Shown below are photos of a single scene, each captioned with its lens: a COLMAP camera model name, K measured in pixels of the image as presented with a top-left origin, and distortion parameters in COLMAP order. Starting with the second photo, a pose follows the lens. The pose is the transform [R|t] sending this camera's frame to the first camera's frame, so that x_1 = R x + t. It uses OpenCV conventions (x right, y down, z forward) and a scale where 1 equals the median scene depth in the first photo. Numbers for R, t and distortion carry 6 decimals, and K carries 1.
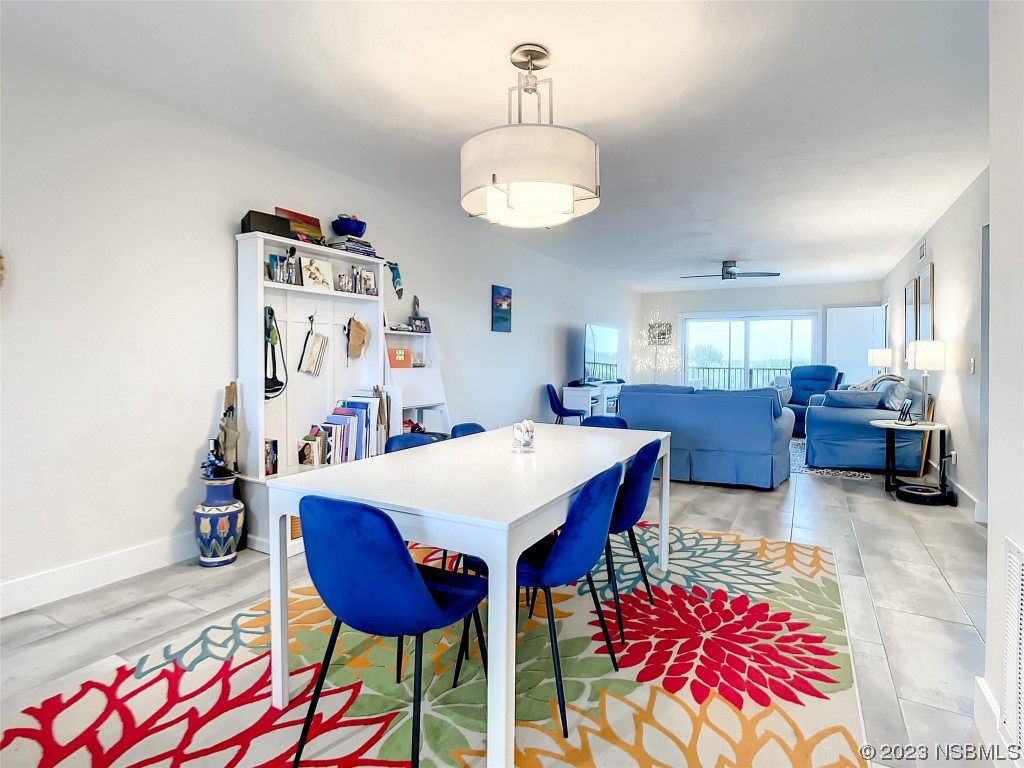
lens RADIAL K [[544.4, 0, 507.2], [0, 544.4, 365.8], [0, 0, 1]] dist [-0.009861, 0.000586]
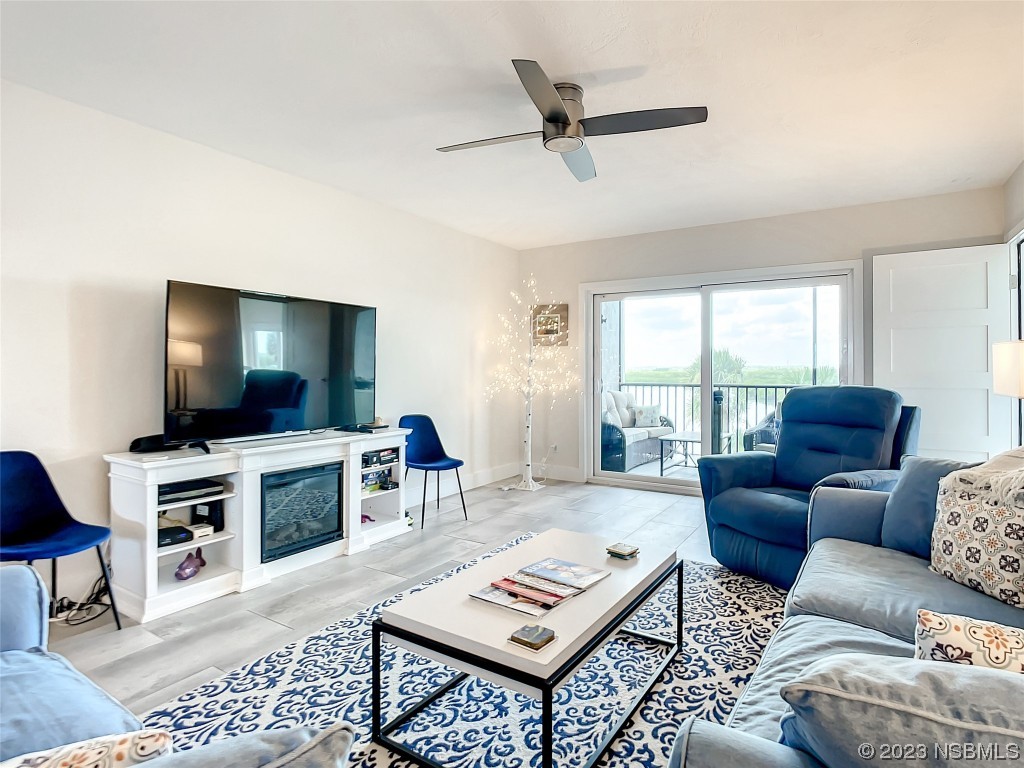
lens RADIAL K [[567.2, 0, 513.3], [0, 567.2, 367.8], [0, 0, 1]] dist [-0.002822, 0.000240]
pose [[0.998774, -0.006563, -0.049066, 0.599493], [0.005878, 0.999883, -0.014088, -0.017910], [0.049153, 0.013782, 0.998696, 0.987880]]
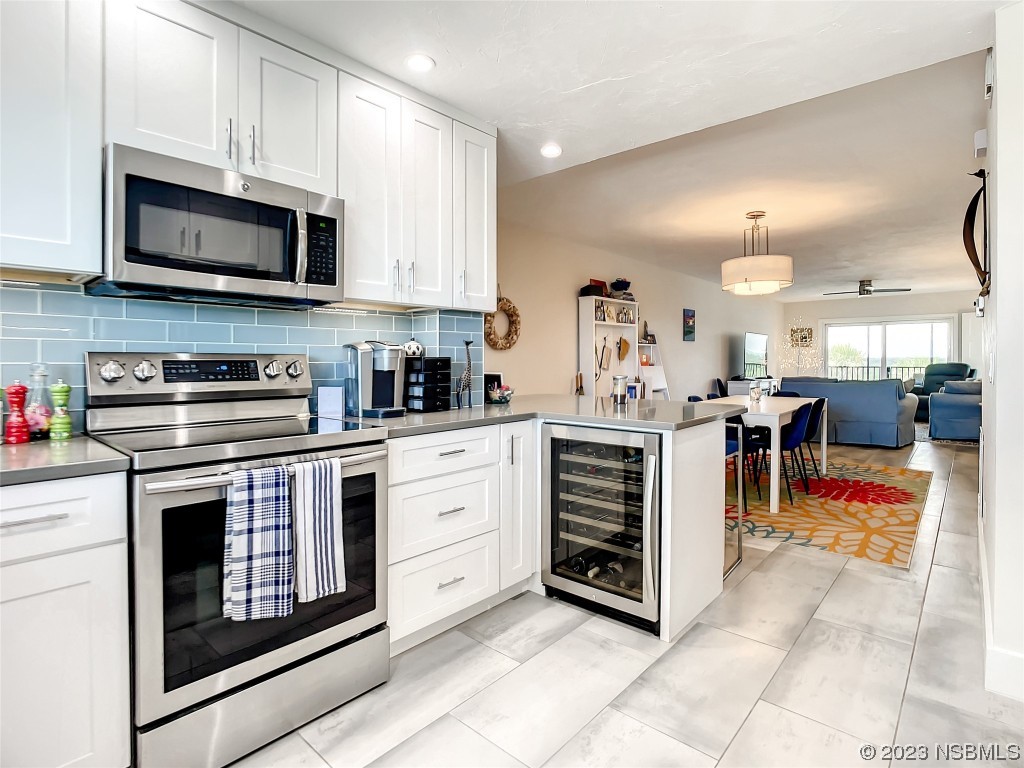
lens RADIAL K [[544.4, 0, 507.2], [0, 544.4, 365.8], [0, 0, 1]] dist [-0.009861, 0.000586]
pose [[0.979164, -0.007393, -0.202934, -0.217836], [0.006713, 0.999969, -0.004040, 0.005635], [0.202958, 0.002593, 0.979184, -0.572905]]
